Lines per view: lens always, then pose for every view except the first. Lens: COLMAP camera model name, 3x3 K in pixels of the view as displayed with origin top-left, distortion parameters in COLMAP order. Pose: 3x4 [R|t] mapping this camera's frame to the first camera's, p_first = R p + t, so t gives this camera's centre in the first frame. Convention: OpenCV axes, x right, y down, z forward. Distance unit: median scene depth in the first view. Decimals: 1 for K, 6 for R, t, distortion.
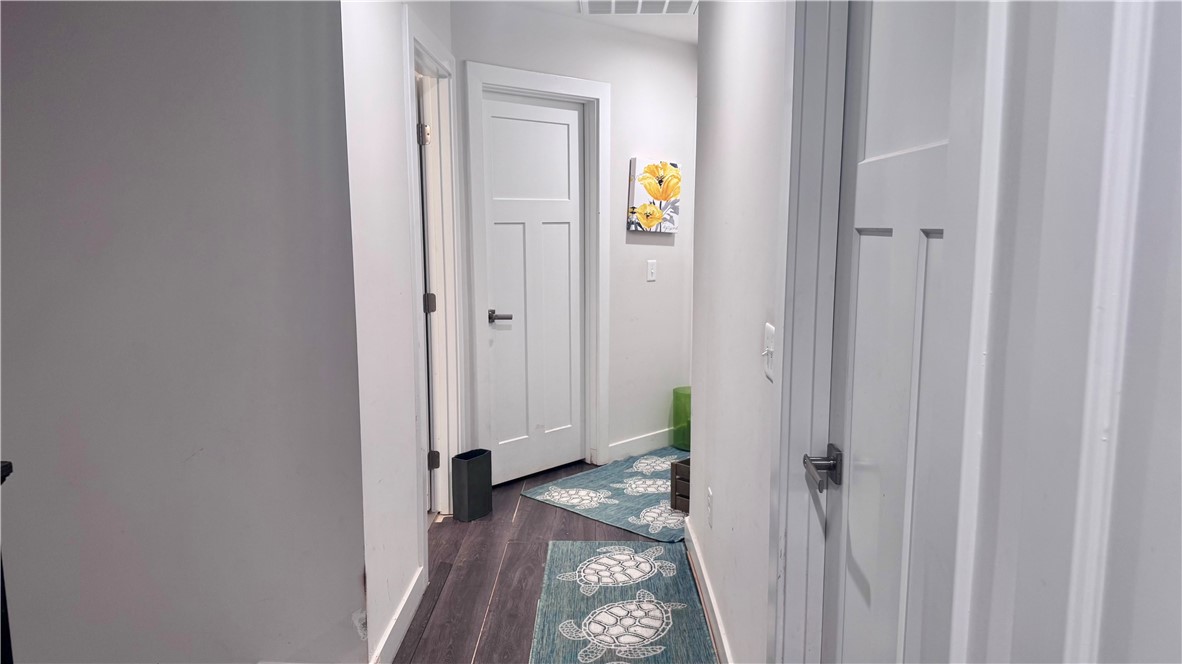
lens RADIAL K [[829.6, 0, 590.7], [0, 829.6, 333.2], [0, 0, 1]] dist [0.070275, -0.077467]
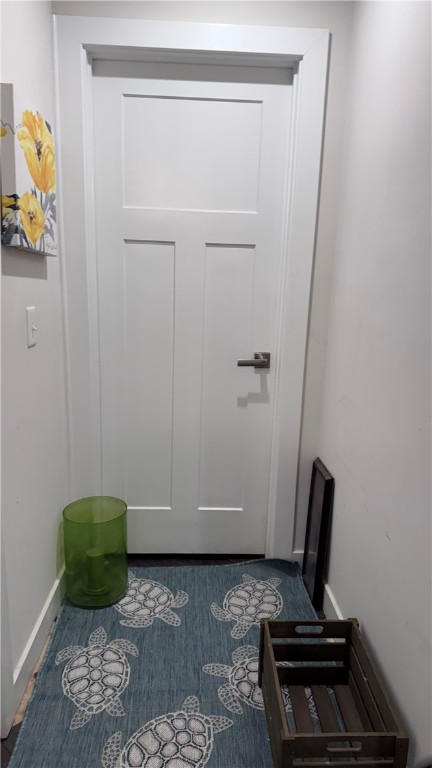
lens RADIAL K [[539.0, 0, 216.9], [0, 539.0, 384.5], [0, 0, 1]] dist [0.070275, -0.077467]
pose [[0.670379, -0.139842, 0.728722, -0.109557], [0.069724, 0.989607, 0.125764, -0.075058], [-0.738736, -0.033500, 0.673162, 0.689112]]
